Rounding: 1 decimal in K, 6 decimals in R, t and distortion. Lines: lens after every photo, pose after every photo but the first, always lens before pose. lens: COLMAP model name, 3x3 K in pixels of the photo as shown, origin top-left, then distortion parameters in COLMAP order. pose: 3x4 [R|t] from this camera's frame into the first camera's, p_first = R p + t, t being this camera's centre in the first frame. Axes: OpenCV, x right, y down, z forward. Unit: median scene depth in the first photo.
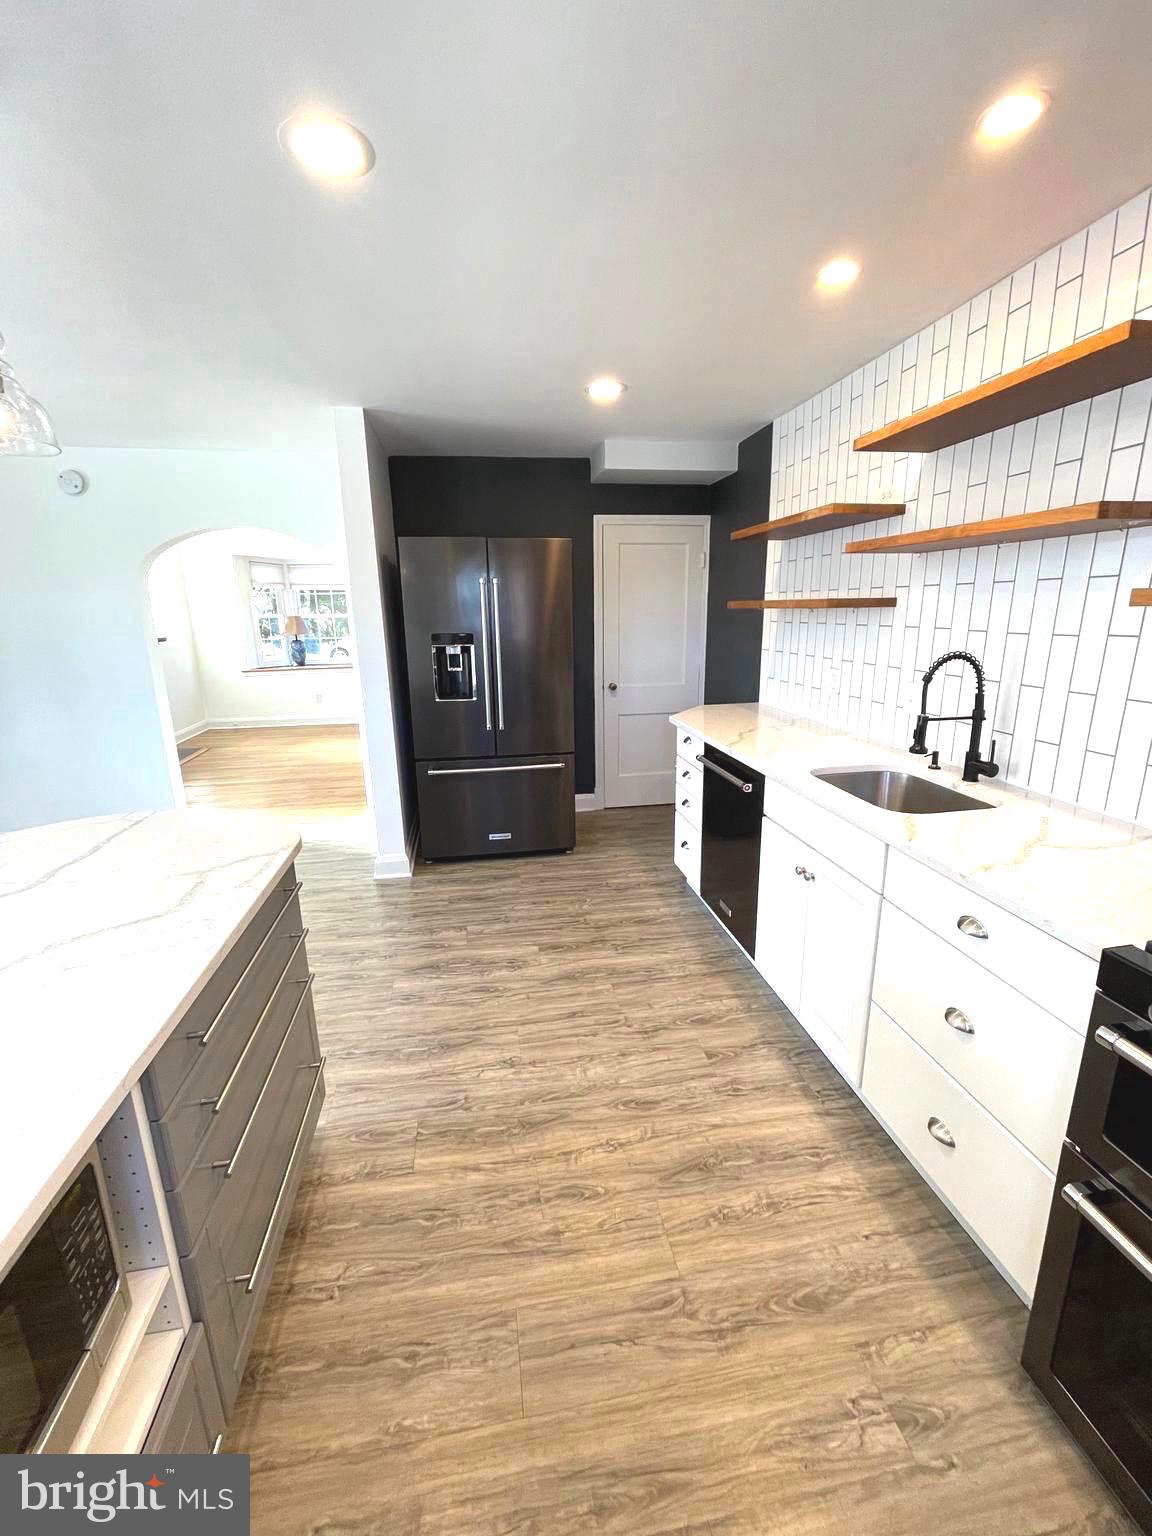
lens RADIAL K [[623.6, 0, 575.2], [0, 623.6, 760.7], [0, 0, 1]] dist [-0.000571, -0.000135]
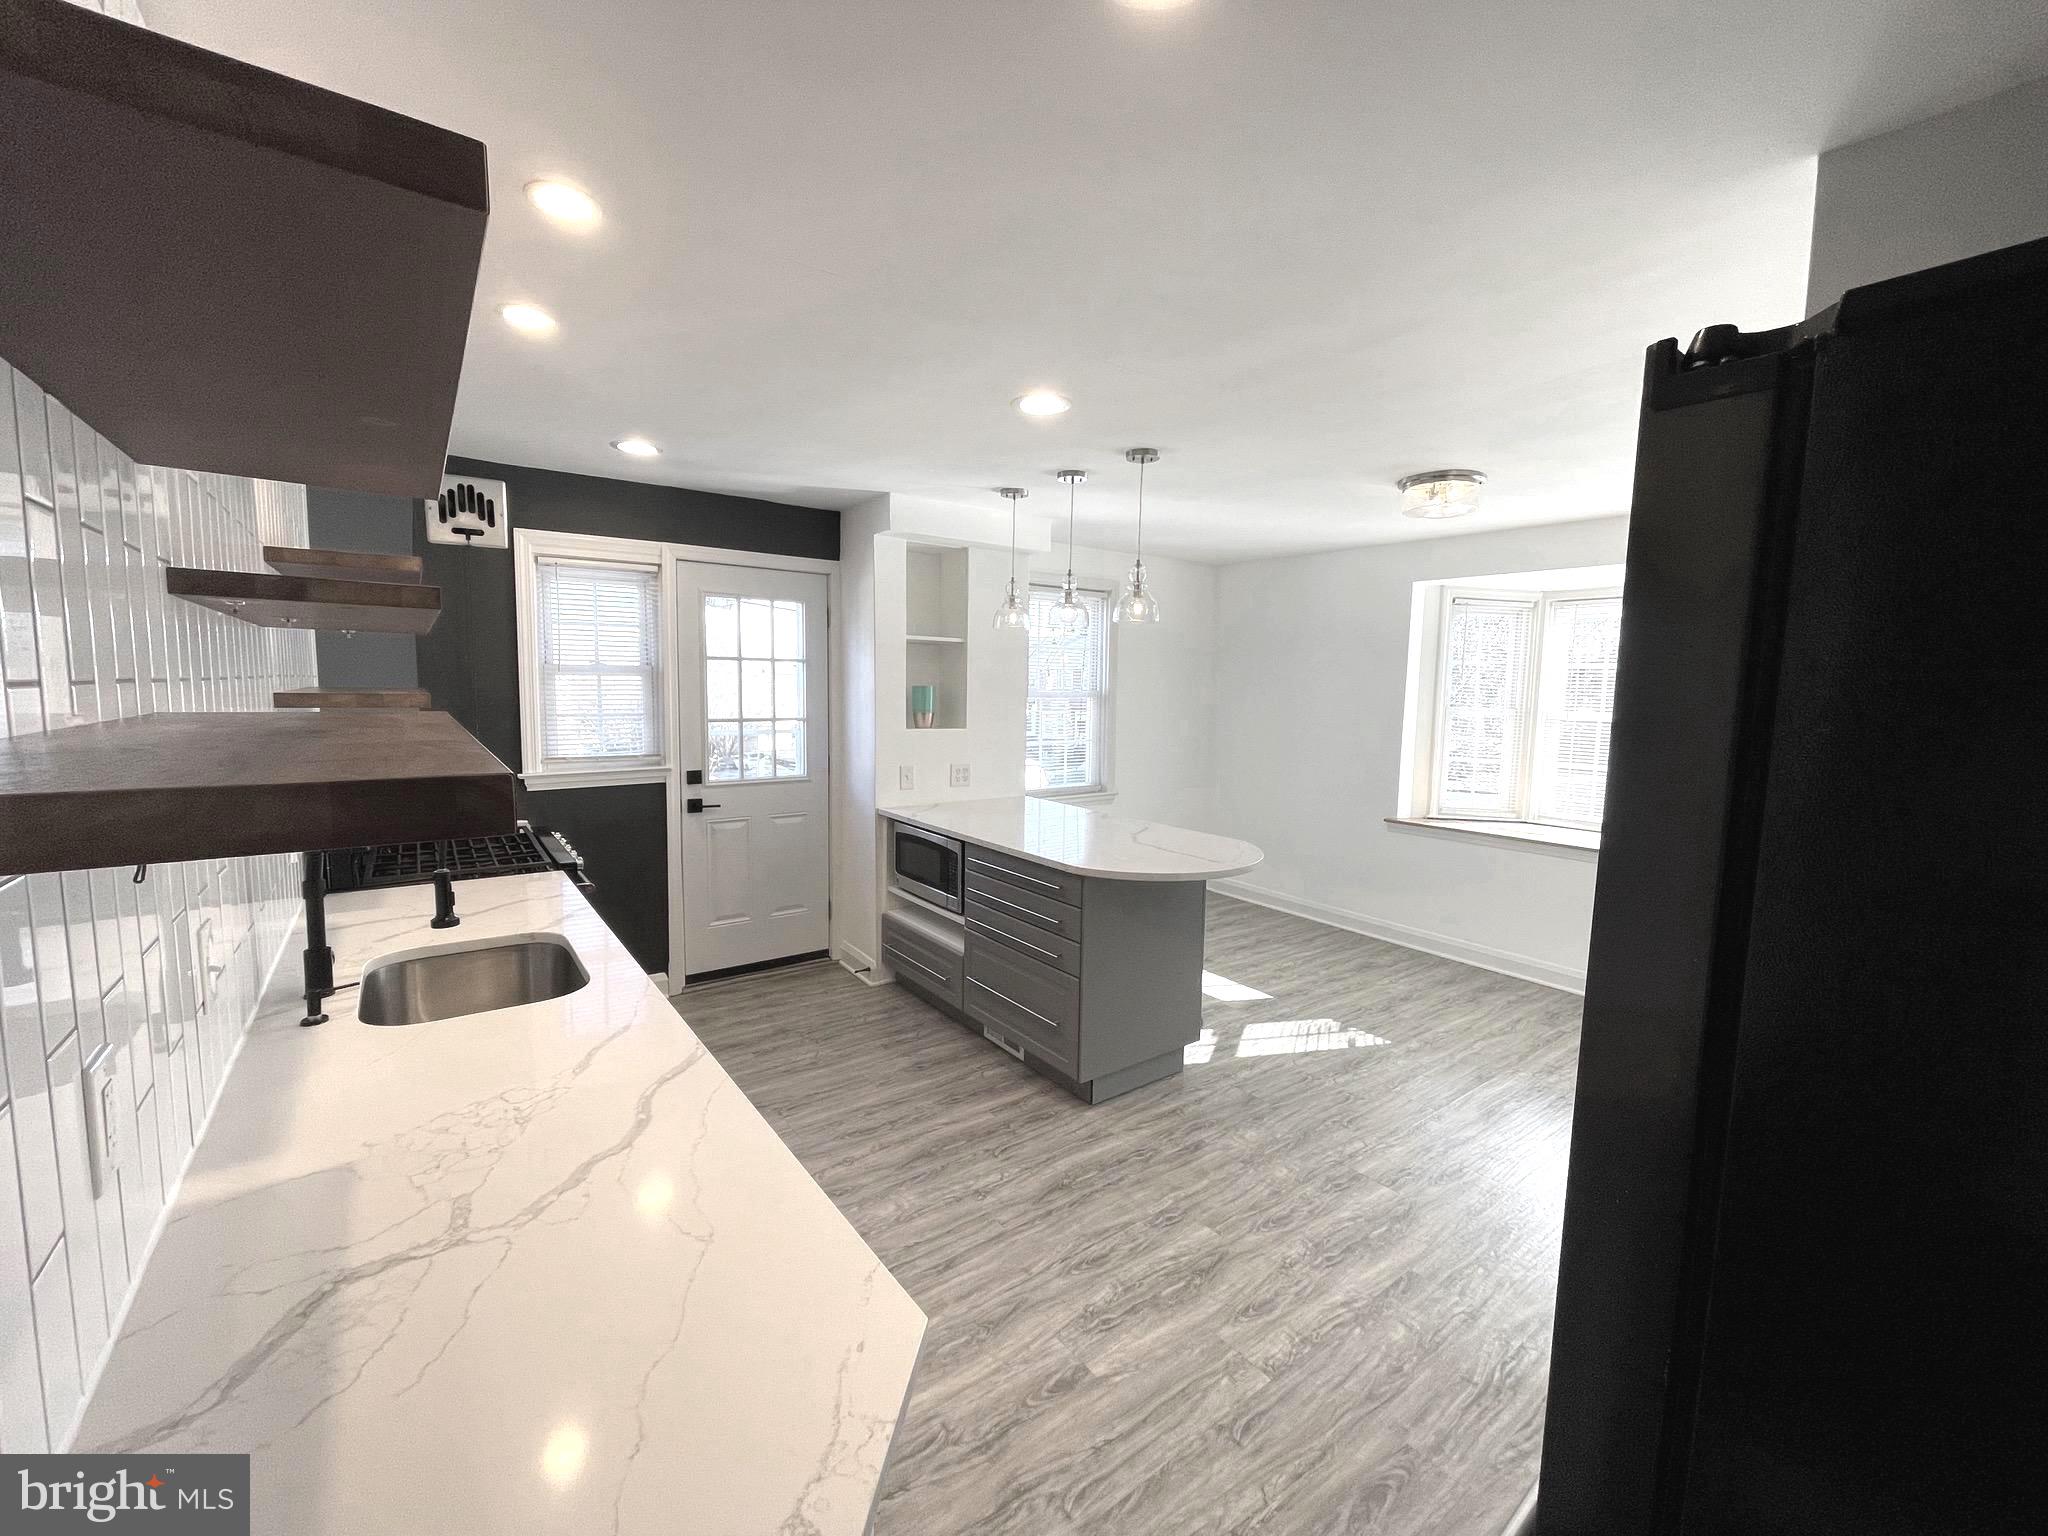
lens RADIAL K [[831.4, 0, 1021.3], [0, 831.4, 763.5], [0, 0, 1]] dist [-0.000571, -0.000135]
pose [[-0.889524, 0.042935, -0.454867, 0.296879], [-0.114592, 0.942787, 0.313084, -0.395823], [0.442285, 0.330620, -0.833711, 1.470863]]
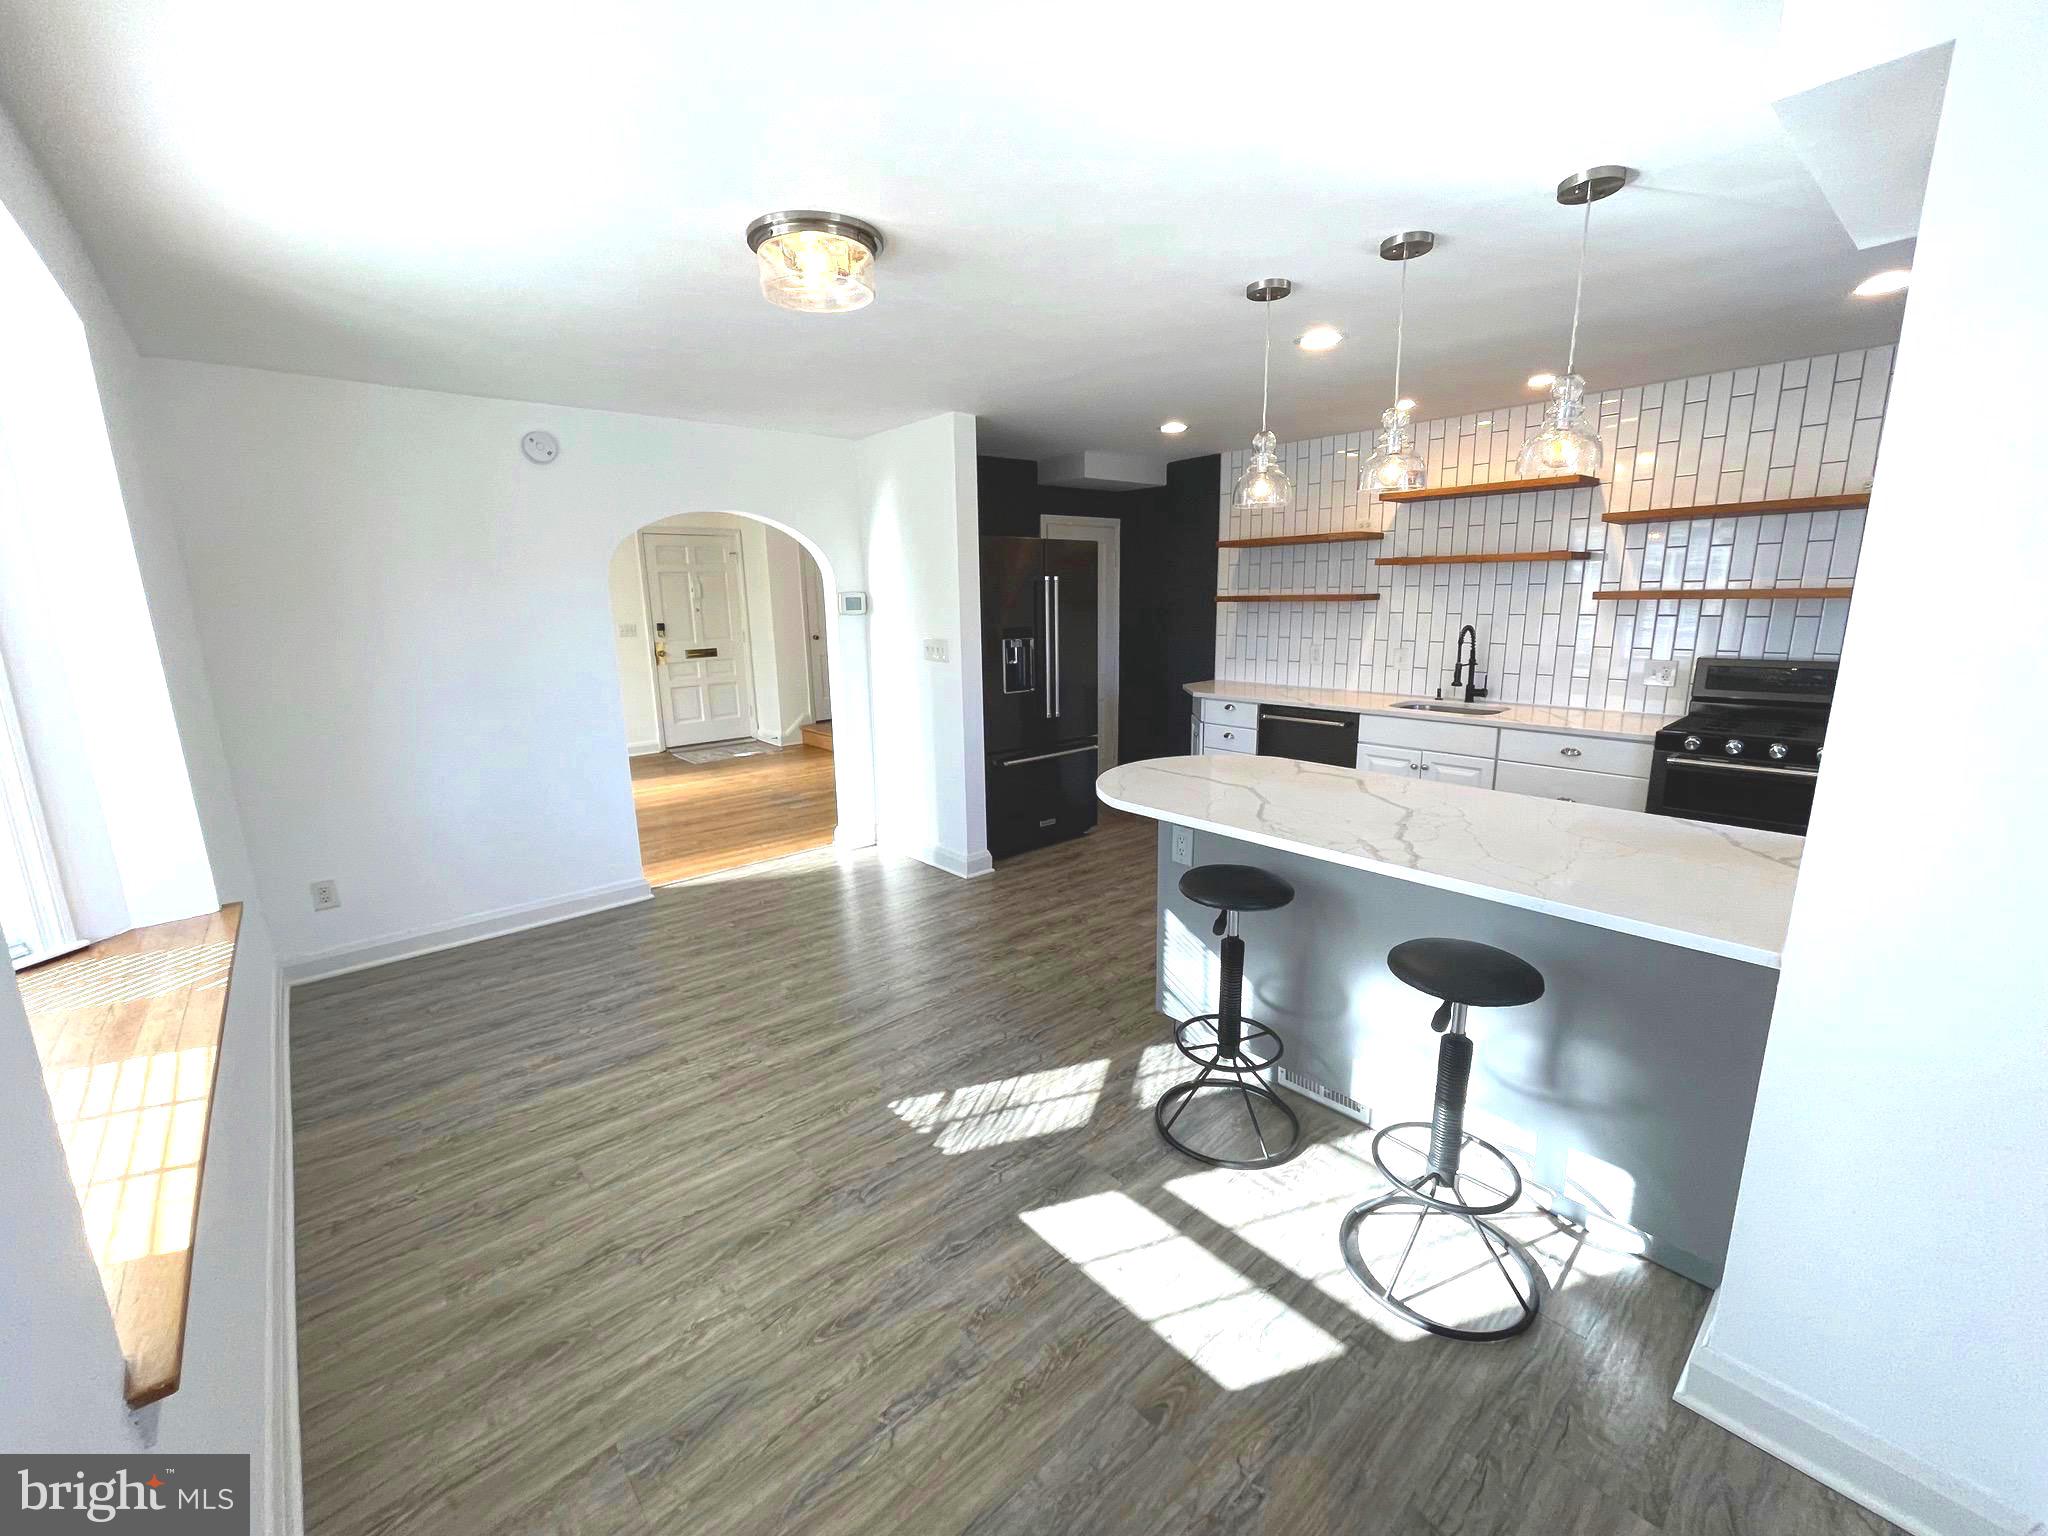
lens RADIAL K [[831.4, 0, 1017.1], [0, 831.4, 772.3], [0, 0, 1]] dist [-0.000571, -0.000135]
pose [[0.849182, -0.110394, 0.516432, -1.215848], [0.130506, 0.991444, -0.002660, 0.050975], [-0.511720, 0.069656, 0.856324, -0.218271]]
